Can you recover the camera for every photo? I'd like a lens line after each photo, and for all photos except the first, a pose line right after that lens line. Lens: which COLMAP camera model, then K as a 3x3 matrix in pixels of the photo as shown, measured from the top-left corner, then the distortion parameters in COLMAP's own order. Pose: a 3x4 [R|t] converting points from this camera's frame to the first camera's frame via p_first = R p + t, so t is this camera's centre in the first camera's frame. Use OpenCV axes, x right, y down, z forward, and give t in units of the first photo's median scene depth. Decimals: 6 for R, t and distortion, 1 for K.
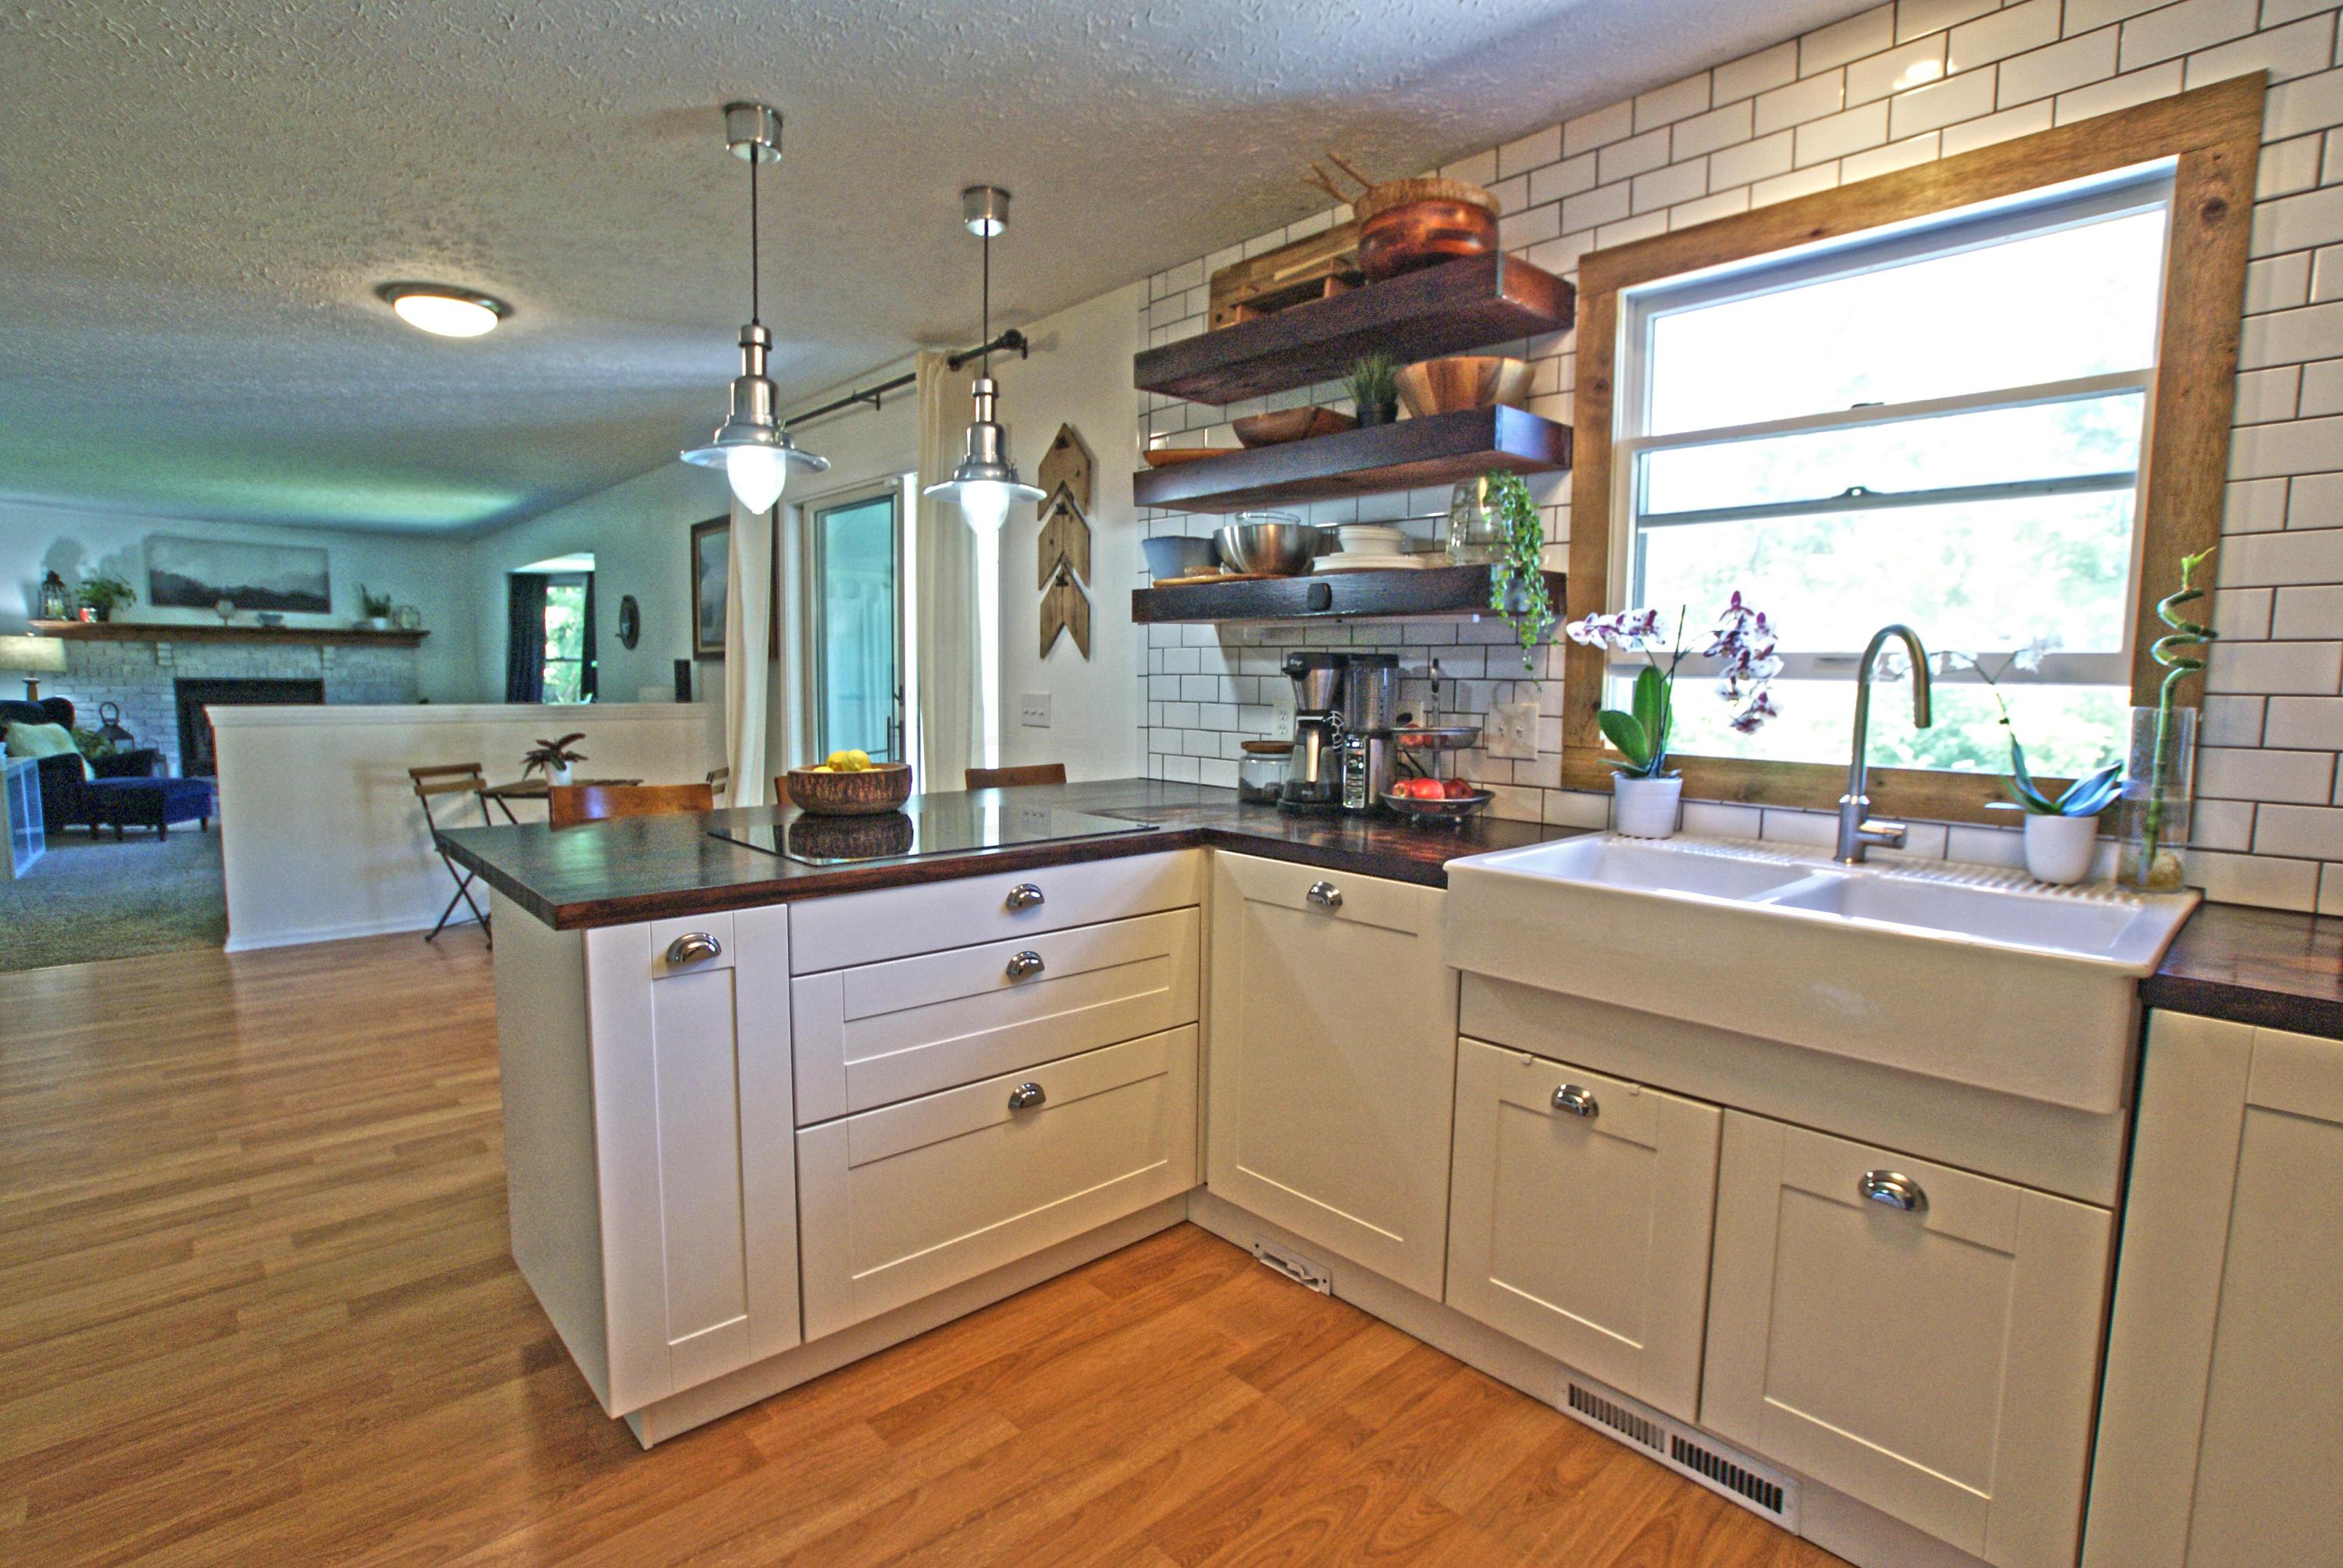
lens RADIAL K [[1108.1, 0, 1184.9], [0, 1108.1, 792.8], [0, 0, 1]] dist [-0.051862, 0.017242]
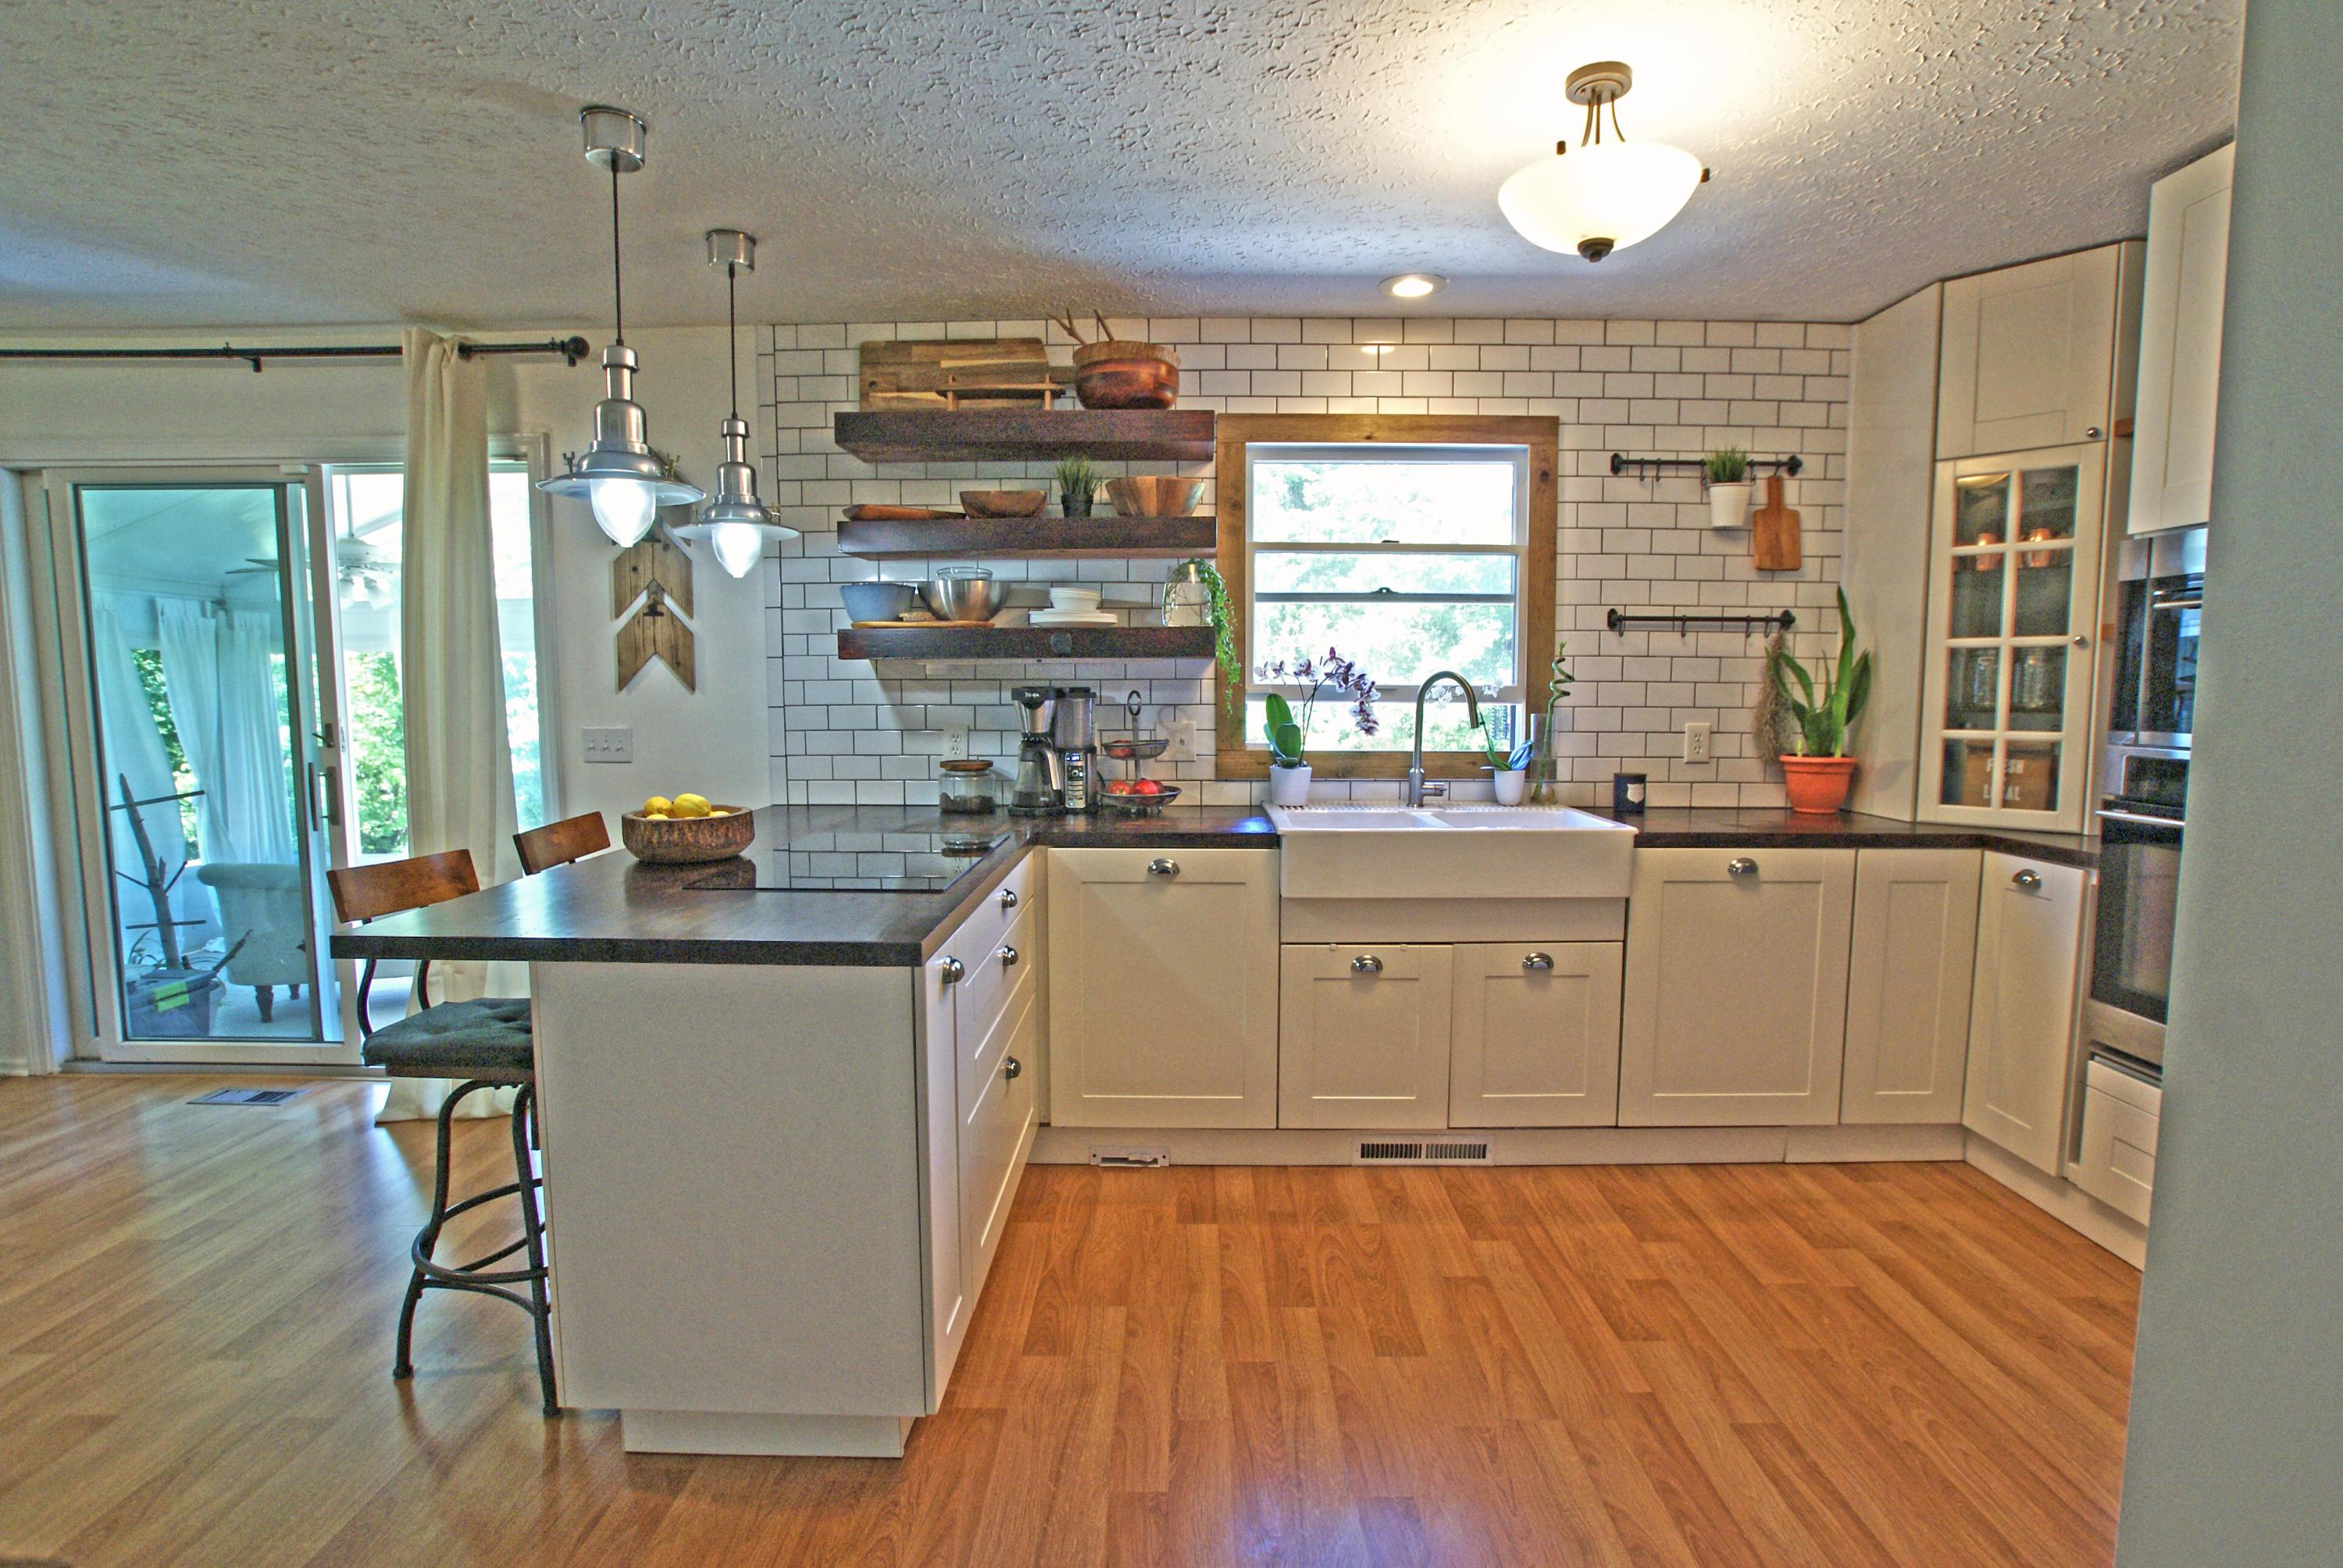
lens RADIAL K [[1117.5, 0, 1161.6], [0, 1117.5, 789.7], [0, 0, 1]] dist [-0.044845, 0.003863]
pose [[0.697249, -0.078433, 0.712525, -0.781738], [0.085072, 0.996025, 0.026393, -0.037021], [-0.711763, 0.042213, 0.701150, 0.029047]]
